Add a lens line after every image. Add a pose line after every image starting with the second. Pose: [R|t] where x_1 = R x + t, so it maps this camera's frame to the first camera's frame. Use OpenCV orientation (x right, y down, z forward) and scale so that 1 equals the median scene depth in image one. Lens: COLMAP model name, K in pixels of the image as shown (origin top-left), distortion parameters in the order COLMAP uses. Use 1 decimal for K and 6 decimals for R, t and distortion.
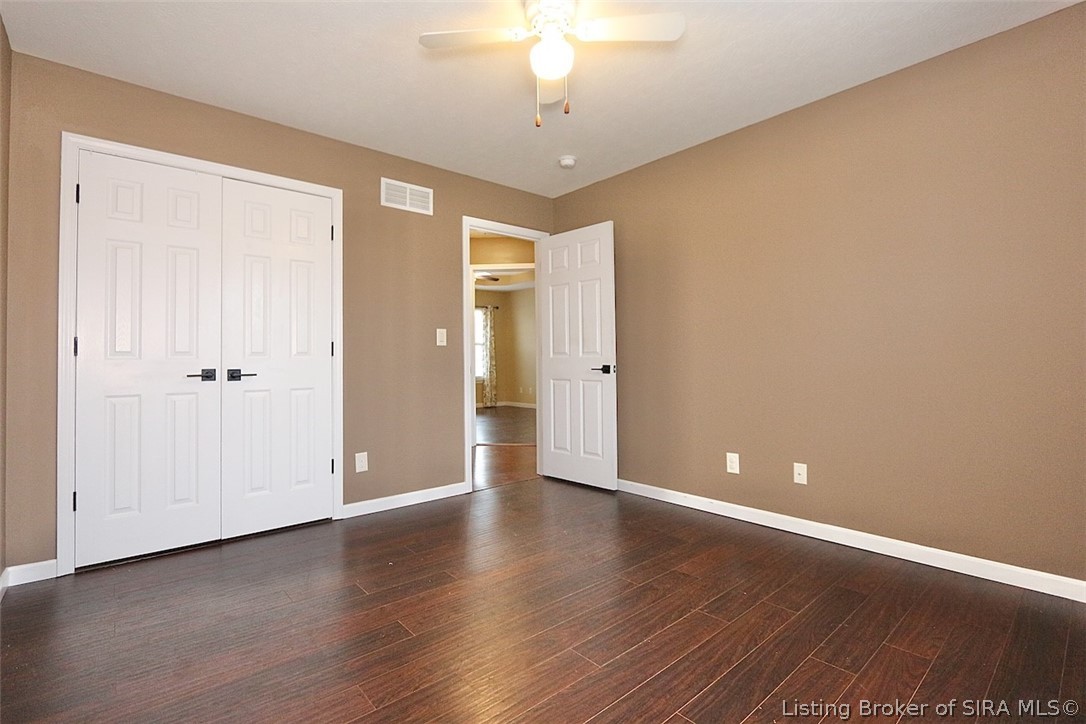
lens RADIAL K [[539.5, 0, 527.0], [0, 539.5, 350.8], [0, 0, 1]] dist [0.008568, 0.000008]
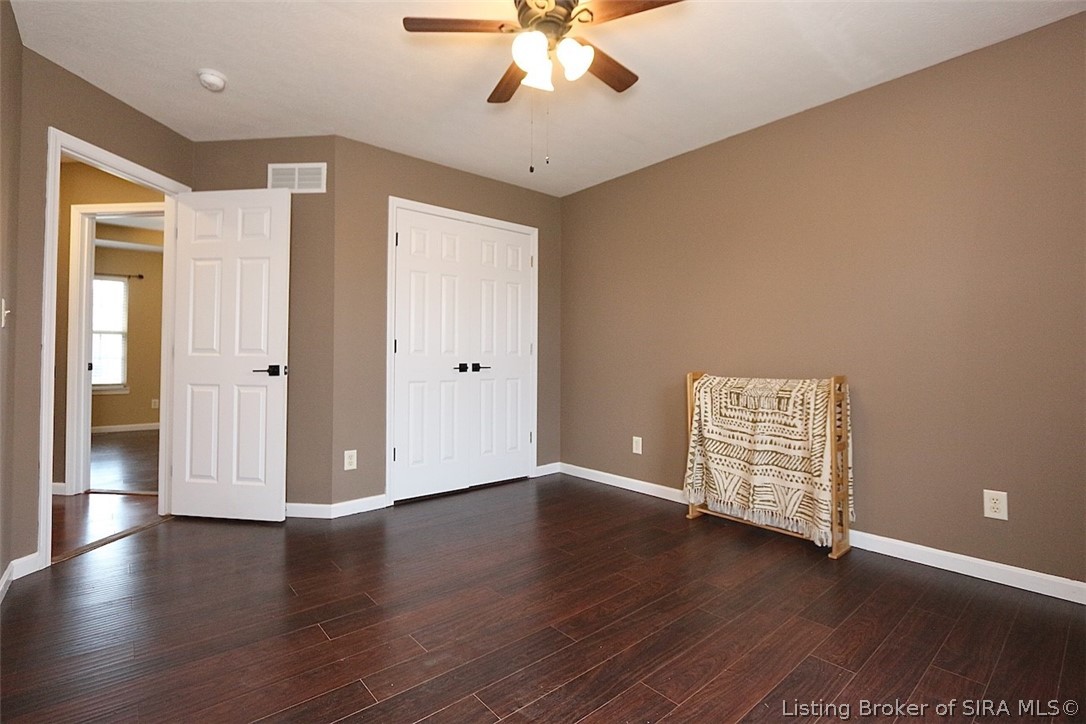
lens RADIAL K [[554.5, 0, 519.1], [0, 554.5, 353.2], [0, 0, 1]] dist [-0.000036, -0.000219]
pose [[0.999542, 0.008365, 0.029073, -0.480608], [-0.008560, 0.999942, 0.006593, -0.001732], [-0.029016, -0.006838, 0.999556, -0.406477]]
